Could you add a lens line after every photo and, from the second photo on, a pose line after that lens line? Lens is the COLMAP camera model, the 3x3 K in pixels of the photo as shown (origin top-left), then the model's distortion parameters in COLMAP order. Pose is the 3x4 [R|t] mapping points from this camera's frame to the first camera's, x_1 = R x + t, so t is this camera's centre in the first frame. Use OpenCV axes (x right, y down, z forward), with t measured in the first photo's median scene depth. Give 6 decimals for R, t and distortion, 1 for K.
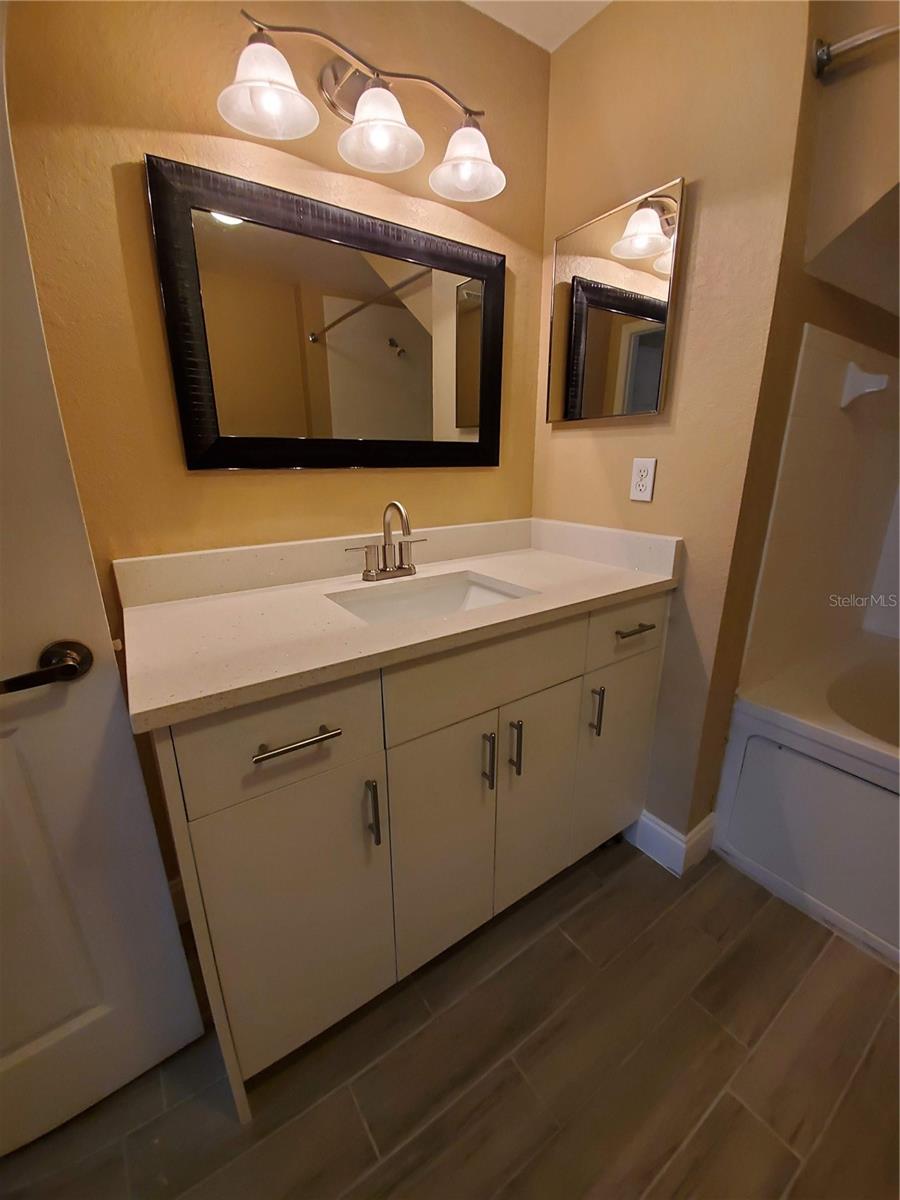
lens RADIAL K [[475.9, 0, 449.3], [0, 475.9, 598.4], [0, 0, 1]] dist [-0.000744, -0.010136]
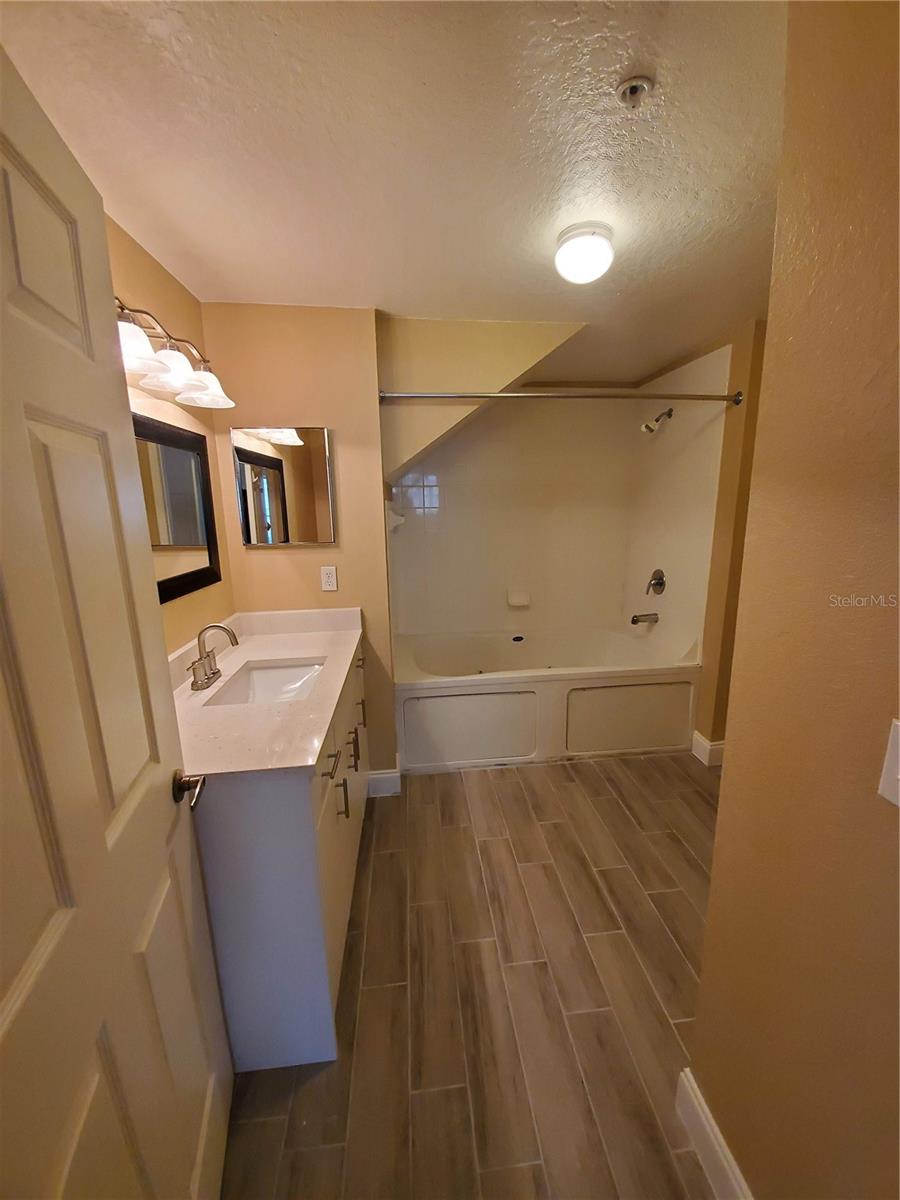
lens RADIAL K [[475.9, 0, 454.1], [0, 475.9, 599.8], [0, 0, 1]] dist [-0.000744, -0.010136]
pose [[0.487091, -0.180770, 0.854438, -0.867455], [0.269119, 0.961805, 0.050068, -0.146752], [-0.830853, 0.205558, 0.517135, -0.241968]]
